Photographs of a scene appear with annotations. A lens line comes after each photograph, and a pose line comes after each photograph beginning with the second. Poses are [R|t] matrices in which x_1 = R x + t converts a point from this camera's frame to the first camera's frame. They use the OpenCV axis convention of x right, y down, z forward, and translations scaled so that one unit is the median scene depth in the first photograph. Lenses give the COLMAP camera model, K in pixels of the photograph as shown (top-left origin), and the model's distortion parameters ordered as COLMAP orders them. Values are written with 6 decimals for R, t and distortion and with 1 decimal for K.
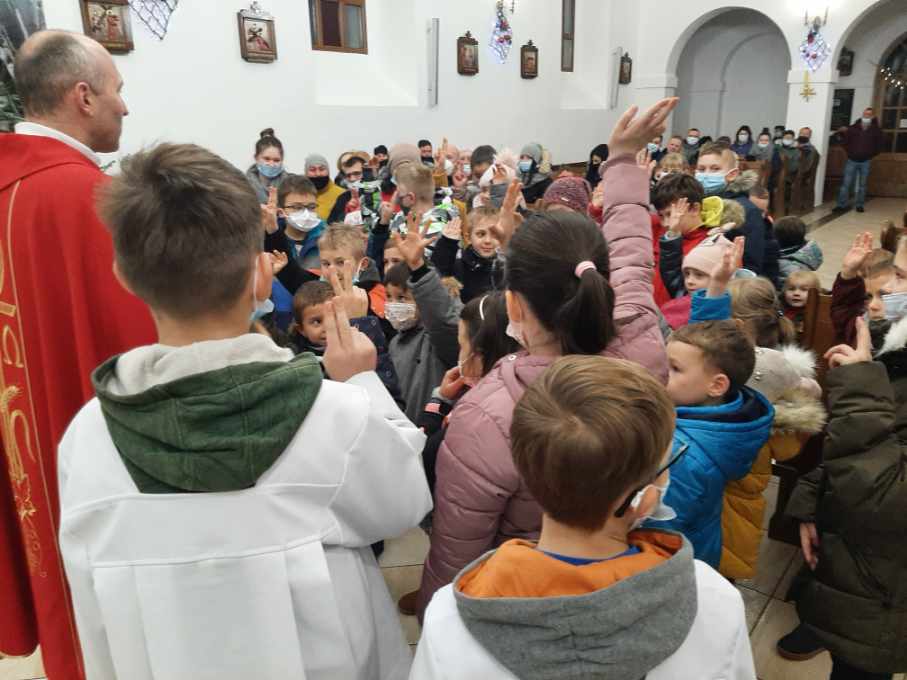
lens RADIAL K [[718.8, 0, 453.2], [0, 718.8, 341.7], [0, 0, 1]] dist [0.050720, -0.108927]
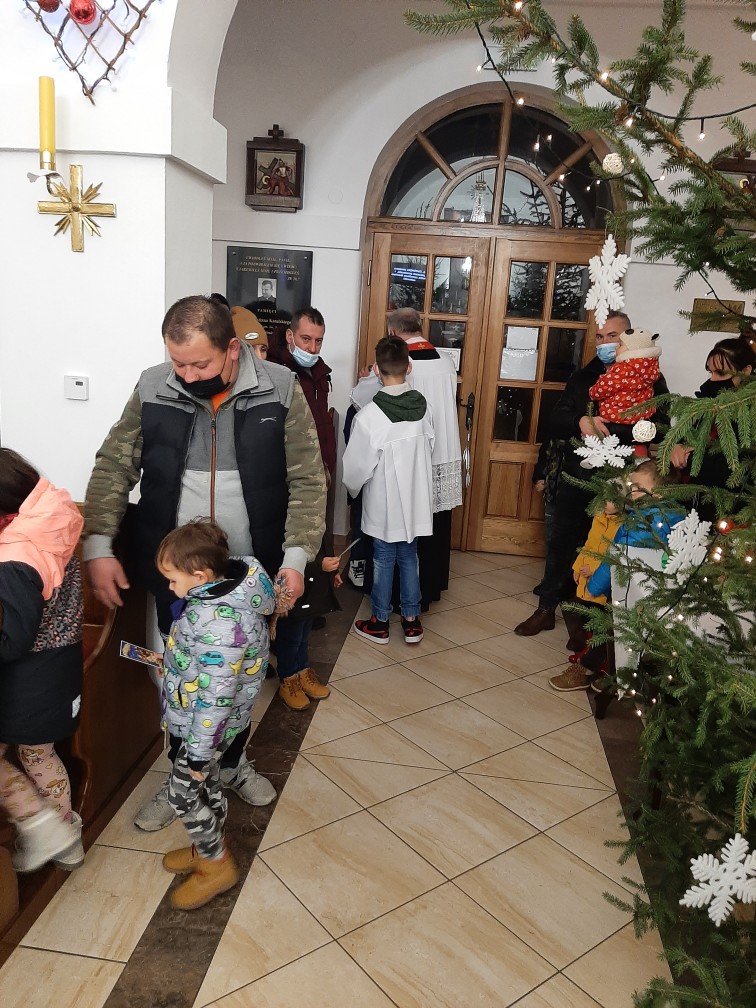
lens RADIAL K [[798.9, 0, 377.7], [0, 798.9, 503.9], [0, 0, 1]] dist [0.050720, -0.108927]
pose [[0.853607, -0.043763, 0.519076, 0.438616], [0.072674, 0.996725, -0.035478, -0.248049], [-0.515823, 0.068007, 0.853992, 0.767359]]
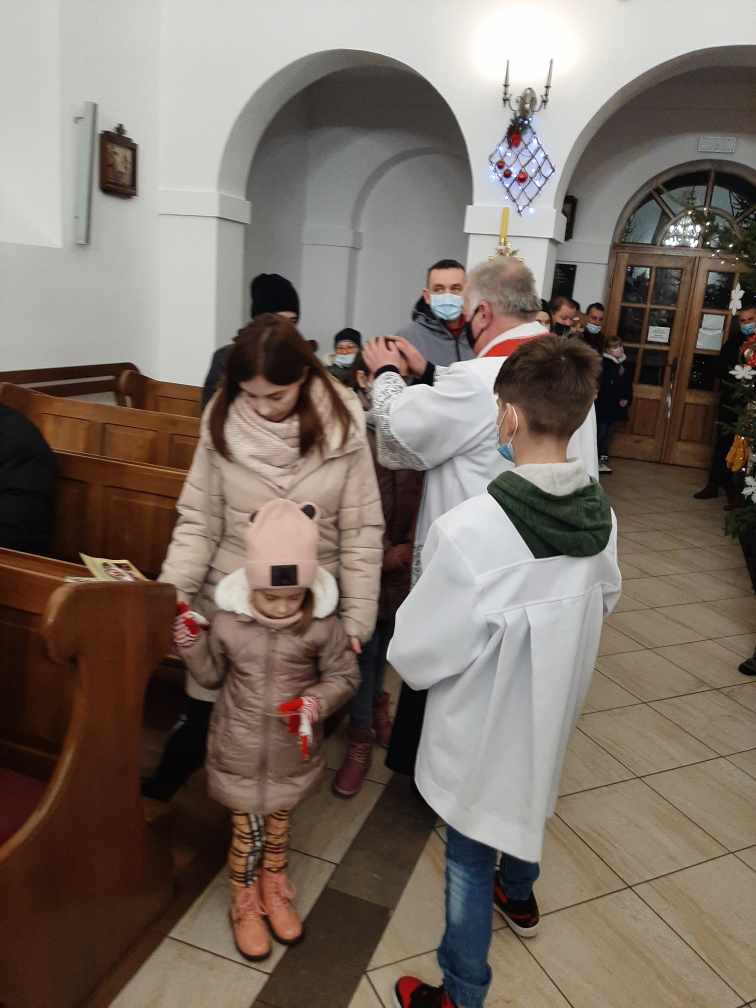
lens RADIAL K [[798.9, 0, 382.3], [0, 798.9, 501.6], [0, 0, 1]] dist [0.050720, -0.108927]
pose [[0.944604, 0.008829, 0.328095, 0.252018], [-0.000011, 0.999639, -0.026871, -0.178138], [-0.328214, 0.025379, 0.944263, 0.548757]]
